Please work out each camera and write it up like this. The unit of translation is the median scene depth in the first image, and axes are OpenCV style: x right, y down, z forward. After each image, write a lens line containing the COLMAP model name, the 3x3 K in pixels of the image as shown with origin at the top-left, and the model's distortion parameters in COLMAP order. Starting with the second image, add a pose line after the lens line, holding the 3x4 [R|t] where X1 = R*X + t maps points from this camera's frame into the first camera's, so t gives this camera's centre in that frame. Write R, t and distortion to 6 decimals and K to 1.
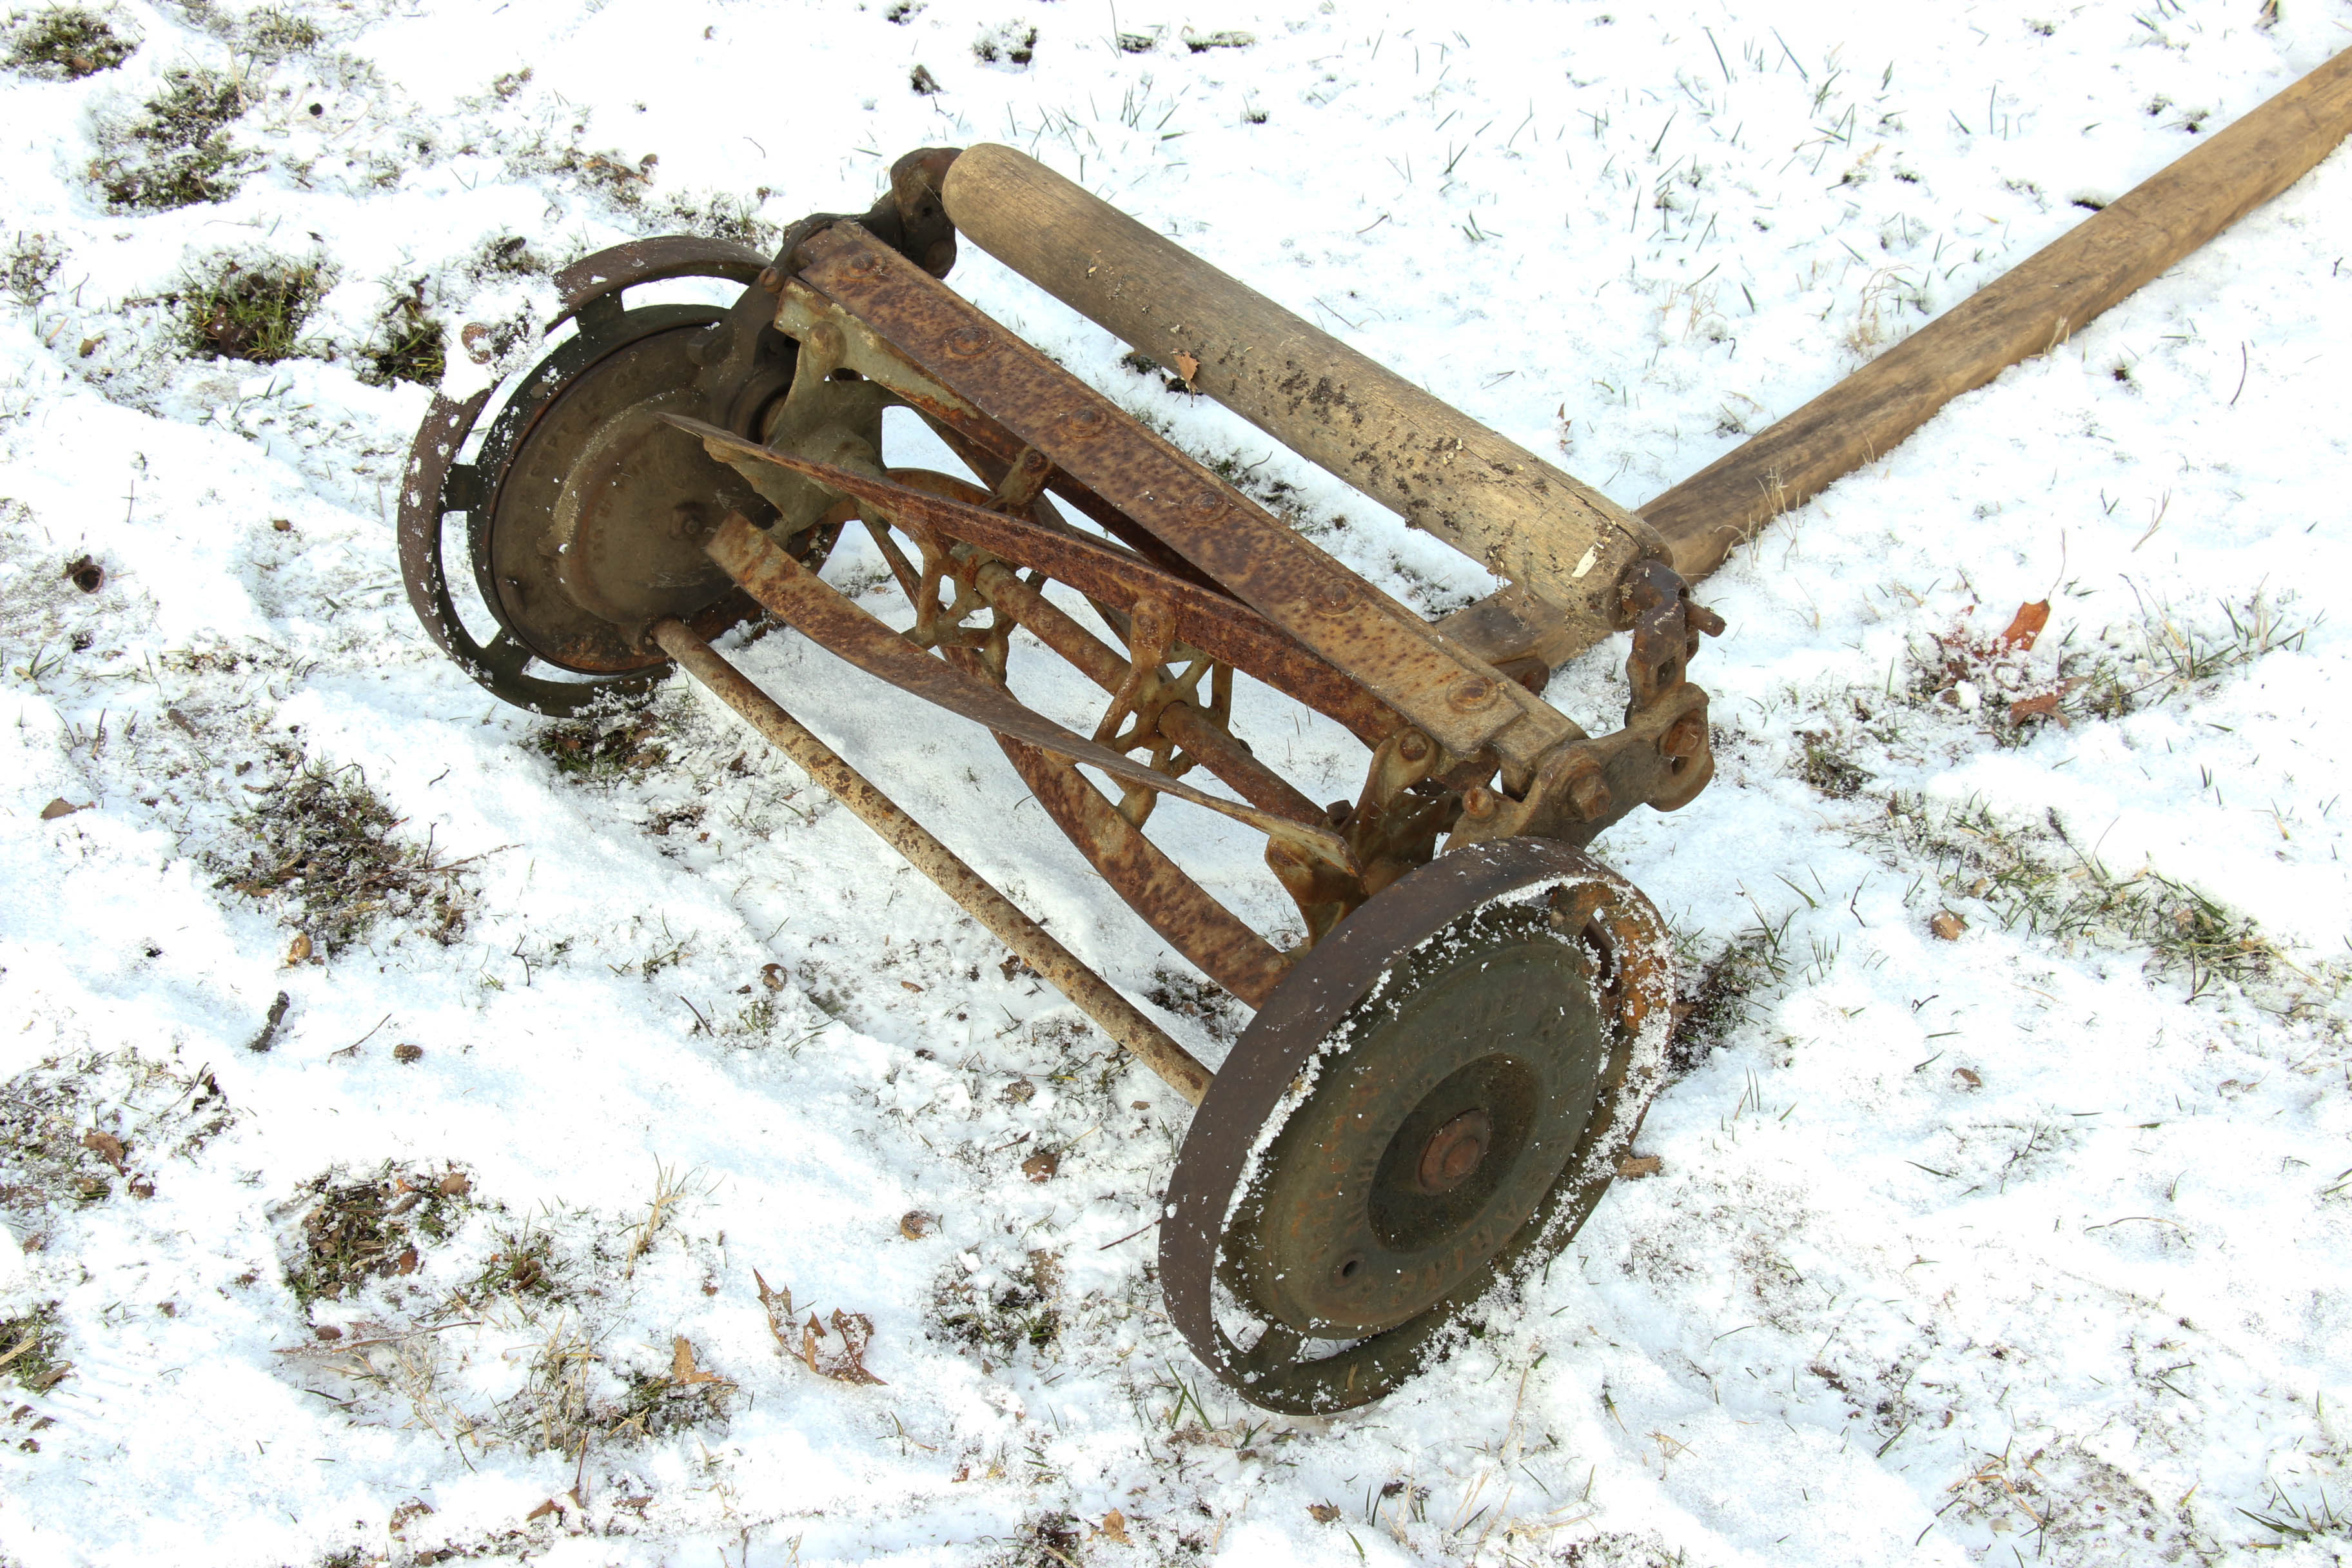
lens RADIAL K [[3724.1, 0, 1177.8], [0, 3724.1, 779.5], [0, 0, 1]] dist [0.087495, 0.000000]
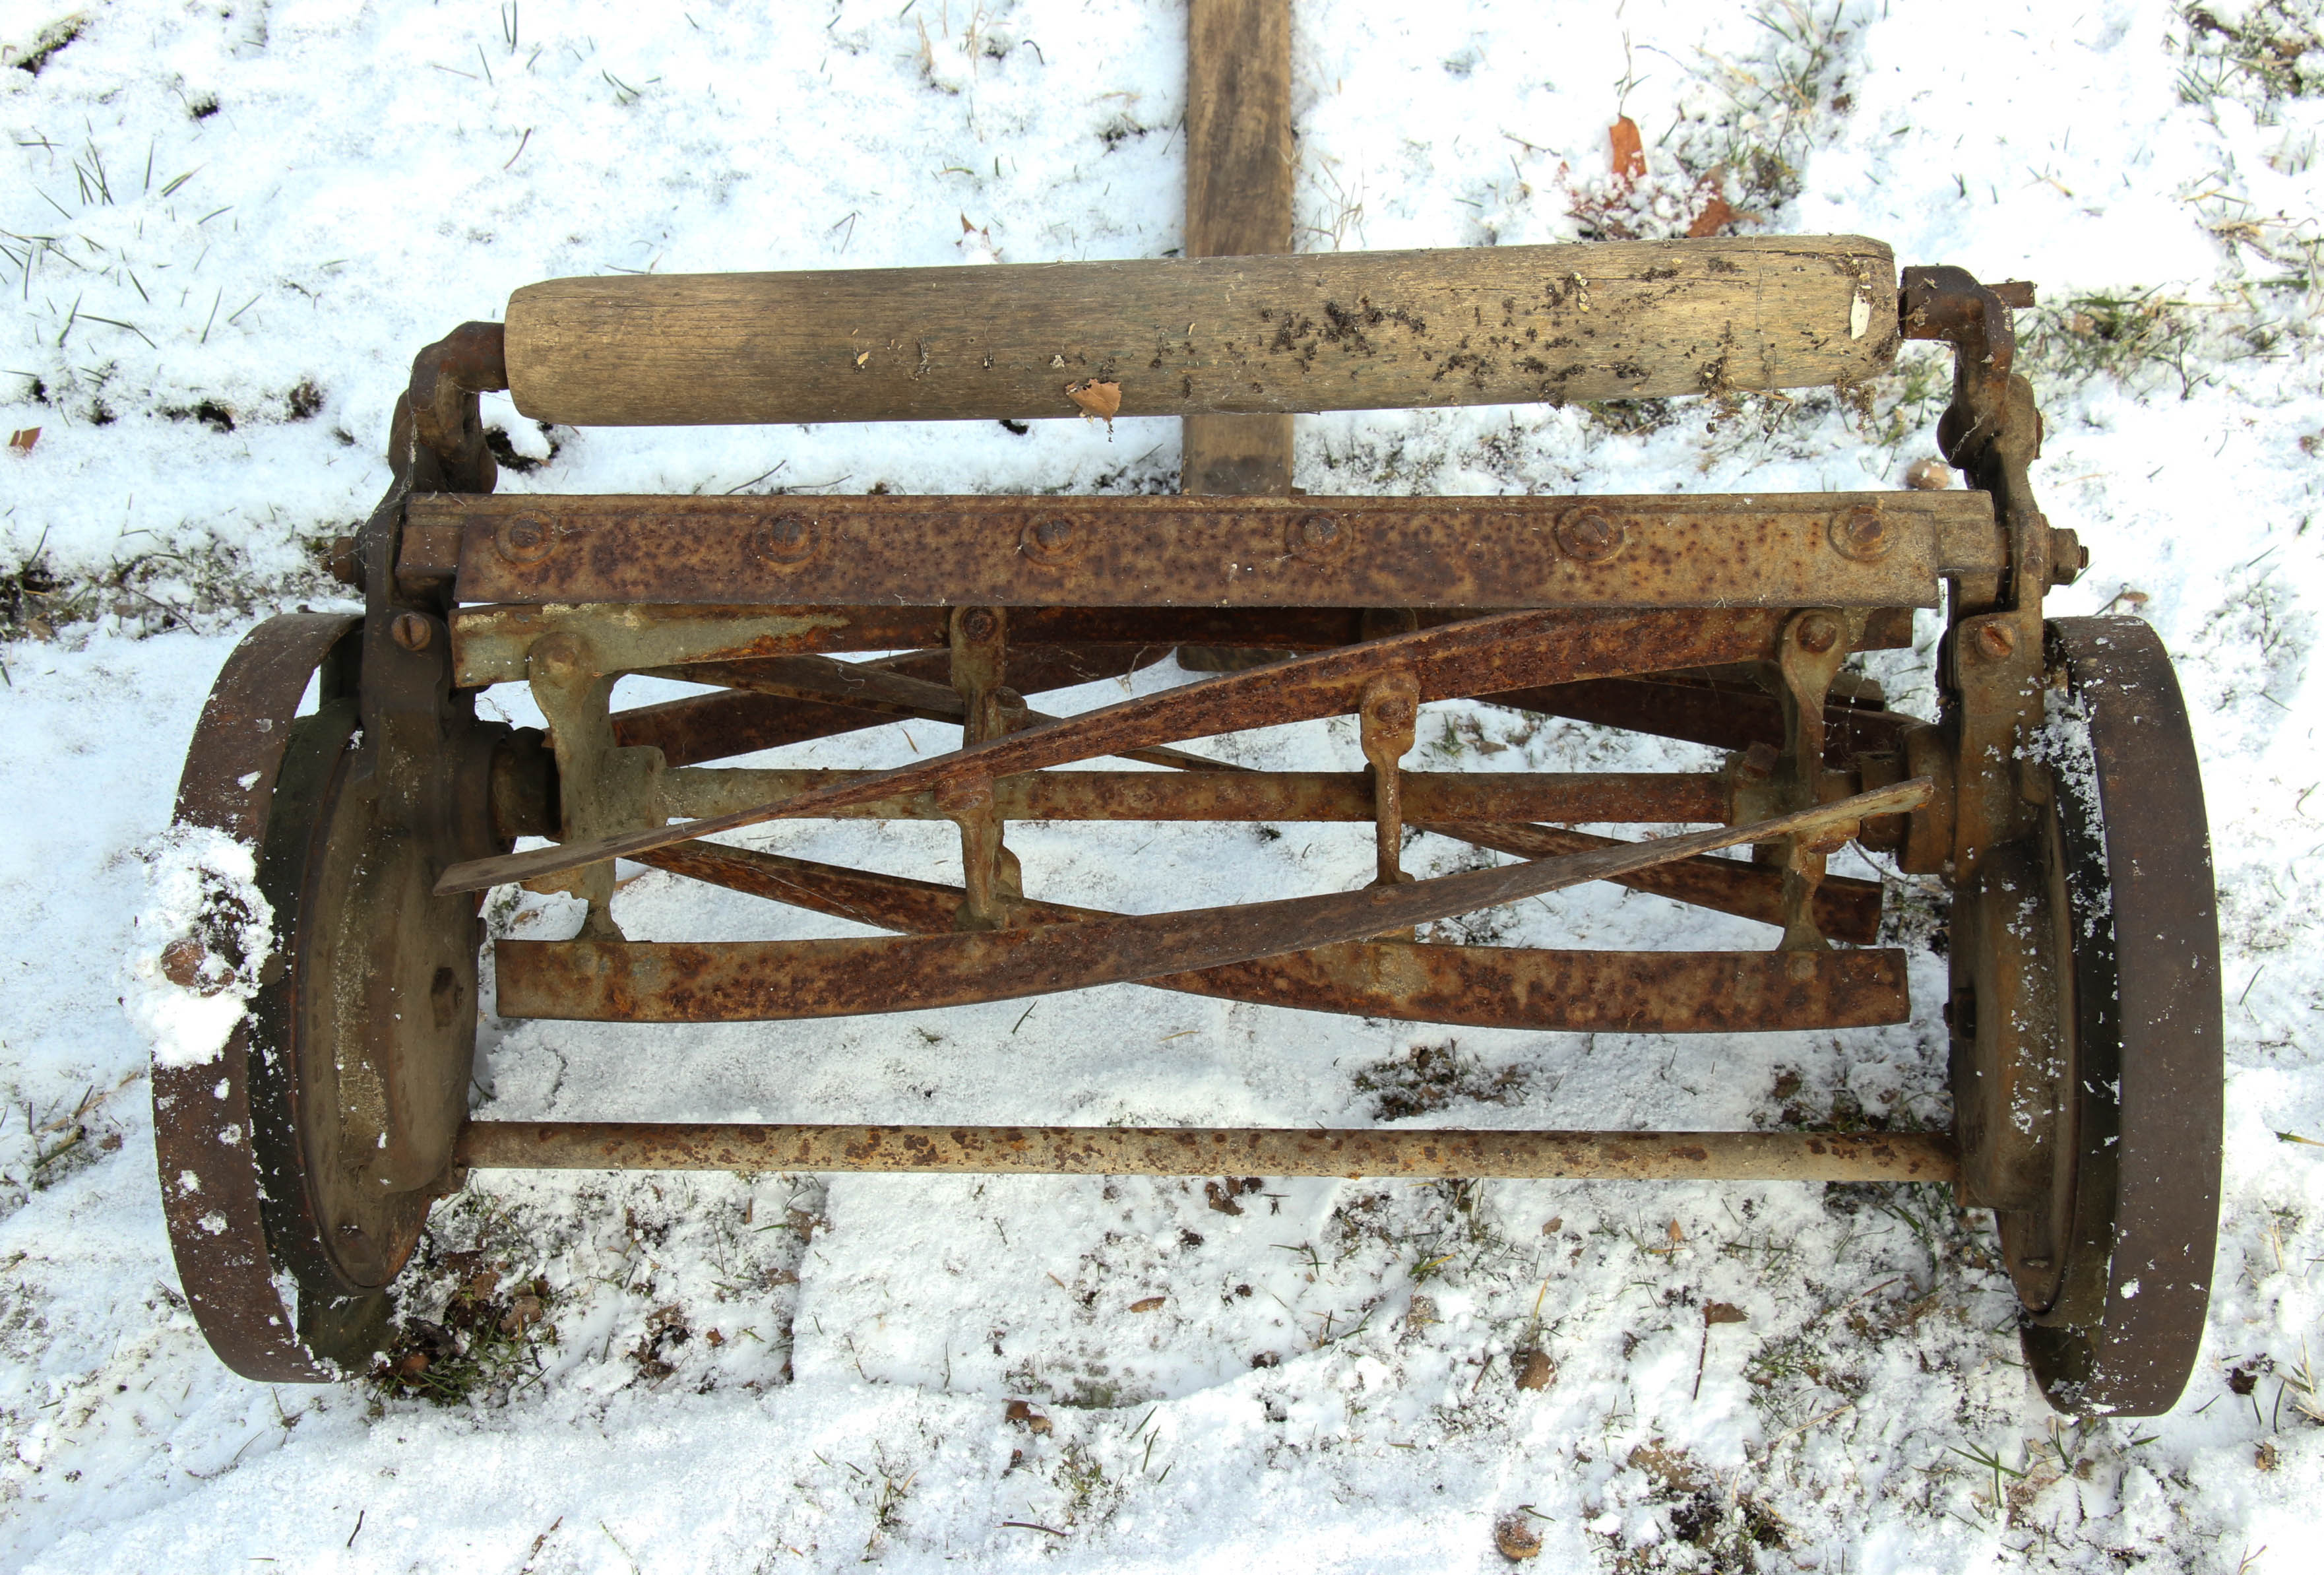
lens RADIAL K [[3680.2, 0, 1162.6], [0, 3680.2, 797.6], [0, 0, 1]] dist [0.087495, 0.000000]
pose [[0.656830, -0.584619, 0.476229, -0.360268], [0.504060, 0.810144, 0.299317, -0.244744], [-0.560801, 0.043447, 0.826810, 0.384779]]
